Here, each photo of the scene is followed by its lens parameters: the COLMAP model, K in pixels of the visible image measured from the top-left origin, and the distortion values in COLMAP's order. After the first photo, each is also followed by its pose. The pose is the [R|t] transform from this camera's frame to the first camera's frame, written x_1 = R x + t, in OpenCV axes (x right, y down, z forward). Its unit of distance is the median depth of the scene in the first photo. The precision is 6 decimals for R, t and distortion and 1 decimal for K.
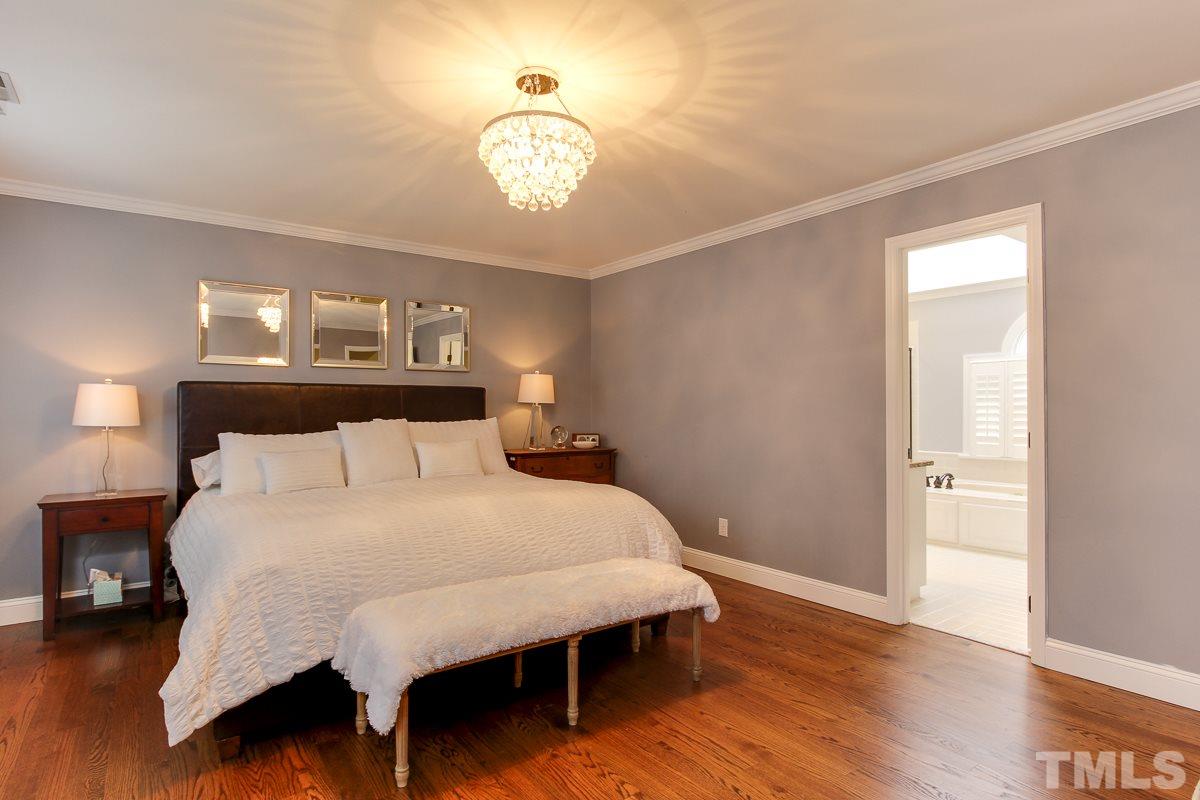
lens RADIAL K [[631.0, 0, 594.2], [0, 631.0, 408.1], [0, 0, 1]] dist [-0.002947, 0.000791]
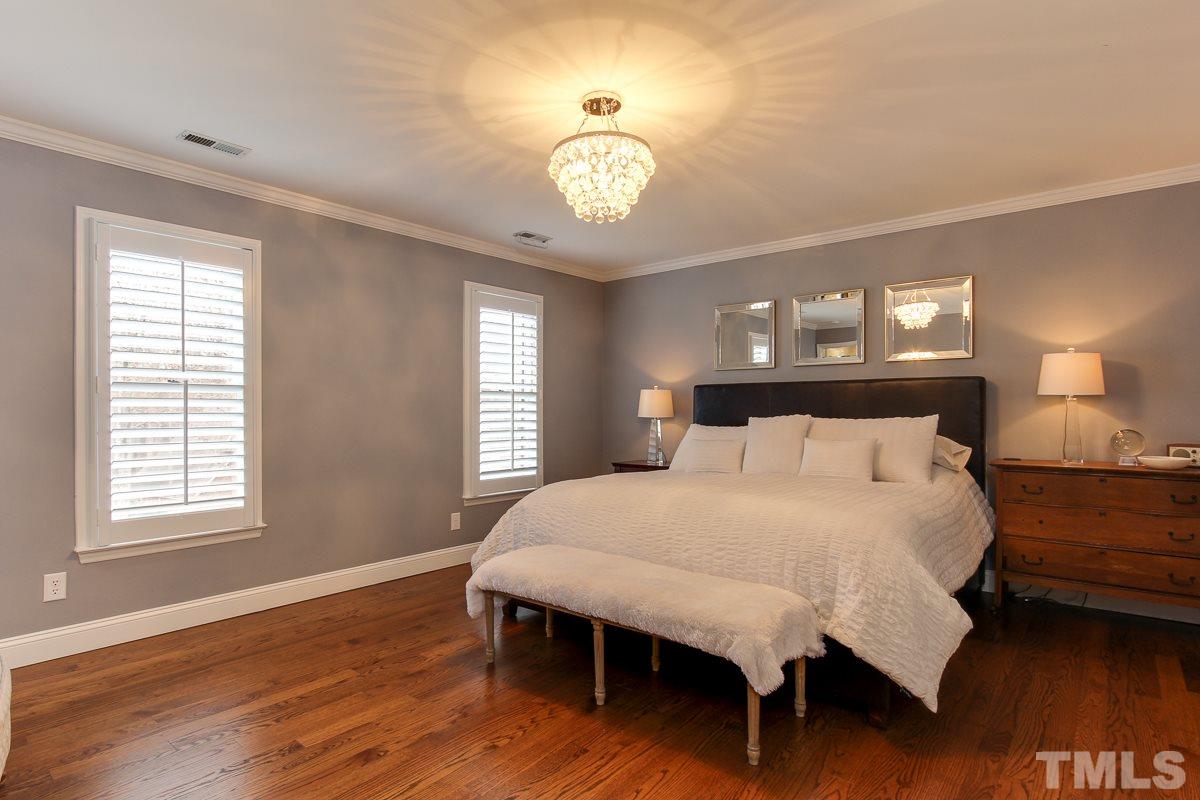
lens RADIAL K [[631.0, 0, 591.2], [0, 631.0, 403.6], [0, 0, 1]] dist [-0.002947, 0.000791]
pose [[0.232850, -0.009685, -0.972465, 0.773369], [0.005311, 0.999948, -0.008687, 0.008325], [0.972498, -0.003142, 0.232889, 0.583128]]
